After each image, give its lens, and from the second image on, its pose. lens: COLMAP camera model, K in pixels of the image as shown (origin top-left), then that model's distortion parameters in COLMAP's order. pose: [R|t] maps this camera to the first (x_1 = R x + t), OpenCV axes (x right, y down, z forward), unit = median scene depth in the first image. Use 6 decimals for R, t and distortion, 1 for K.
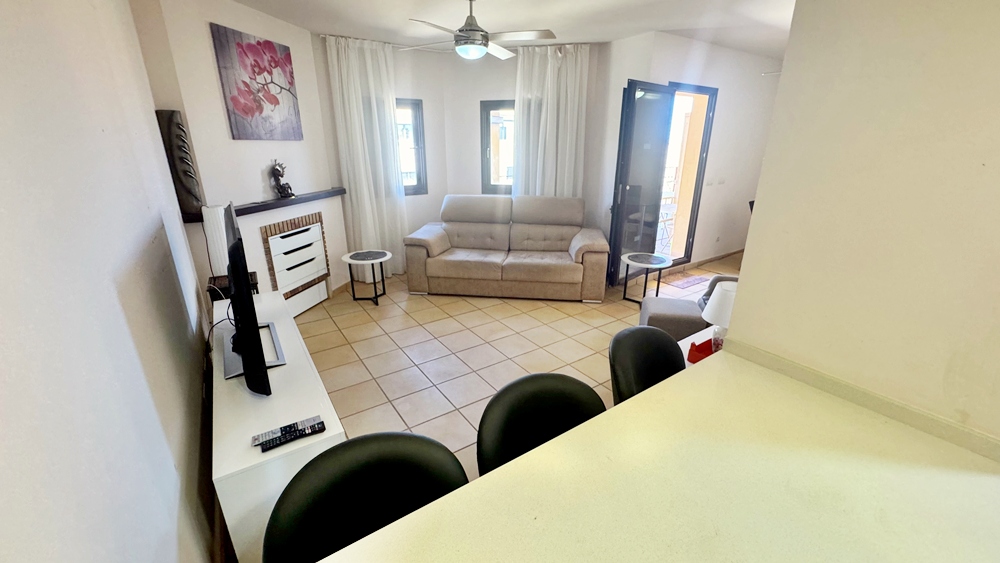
lens RADIAL K [[400.8, 0, 500.0], [0, 400.8, 281.5], [0, 0, 1]] dist [-0.001649, 0.000144]
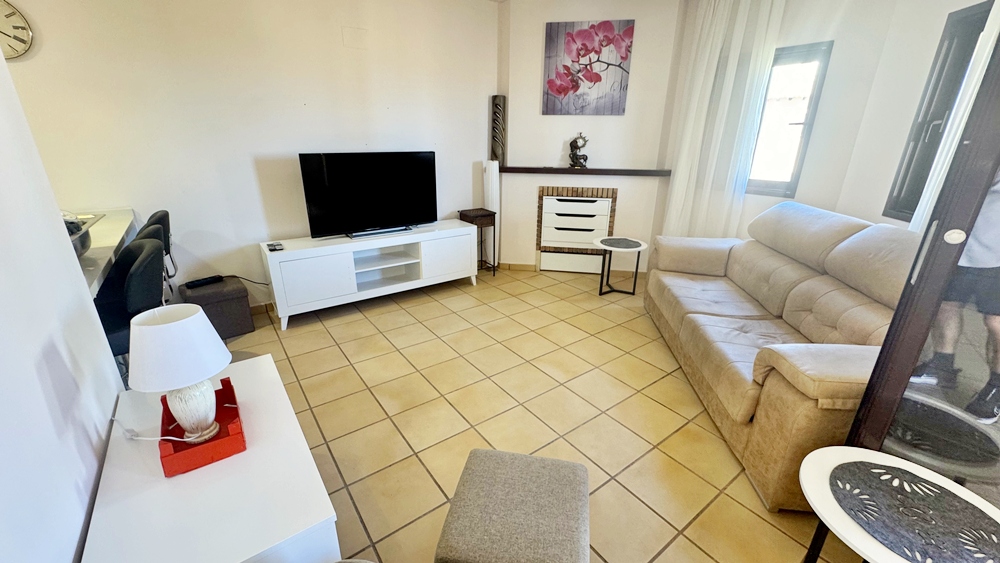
lens RADIAL K [[400.8, 0, 500.0], [0, 400.8, 281.5], [0, 0, 1]] dist [-0.001649, 0.000144]
pose [[0.030635, 0.340615, -0.939704, 0.647647], [-0.338723, 0.888053, 0.310851, -0.211681], [0.940387, 0.308776, 0.142580, 0.774307]]
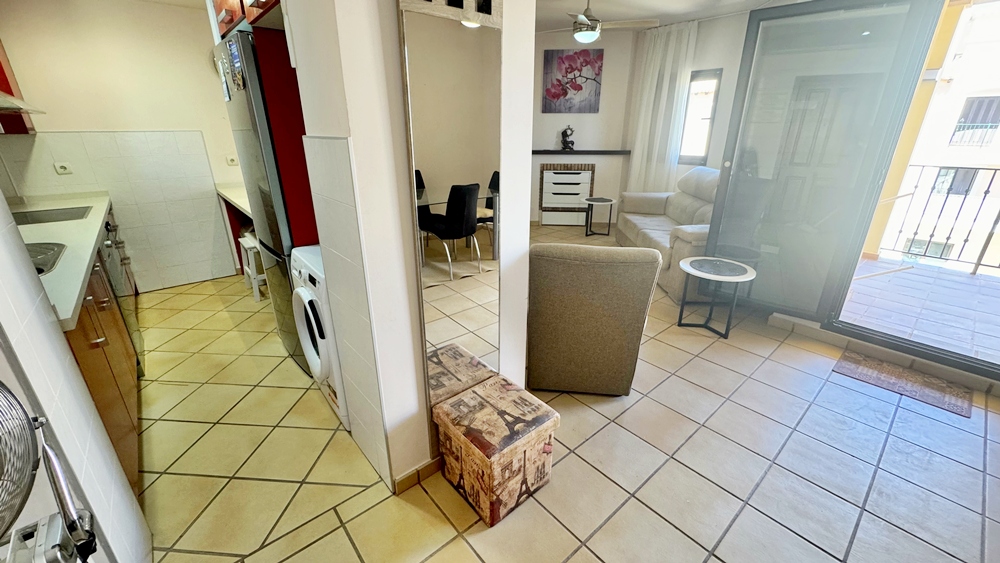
lens RADIAL K [[400.8, 0, 500.0], [0, 400.8, 281.5], [0, 0, 1]] dist [-0.001649, 0.000144]
pose [[0.108564, 0.355183, -0.928471, 1.168450], [-0.327298, 0.894688, 0.303989, -0.144214], [0.938664, 0.270884, 0.213381, 0.576951]]
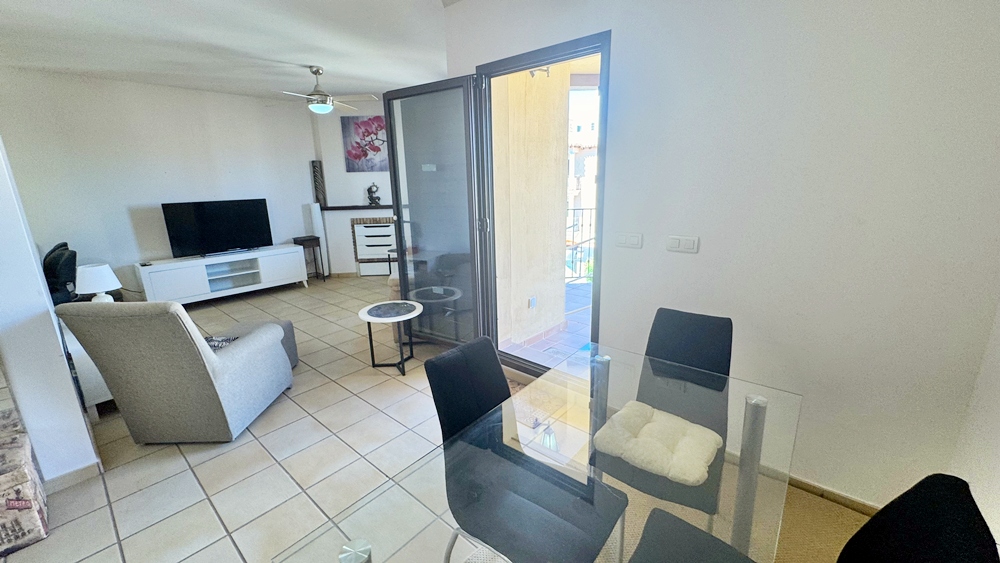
lens RADIAL K [[400.8, 0, 500.0], [0, 400.8, 281.5], [0, 0, 1]] dist [-0.001649, 0.000144]
pose [[0.249966, 0.233773, -0.939610, 1.338196], [-0.297639, 0.941982, 0.155182, -0.342245], [0.921373, 0.240874, 0.305043, 1.105076]]
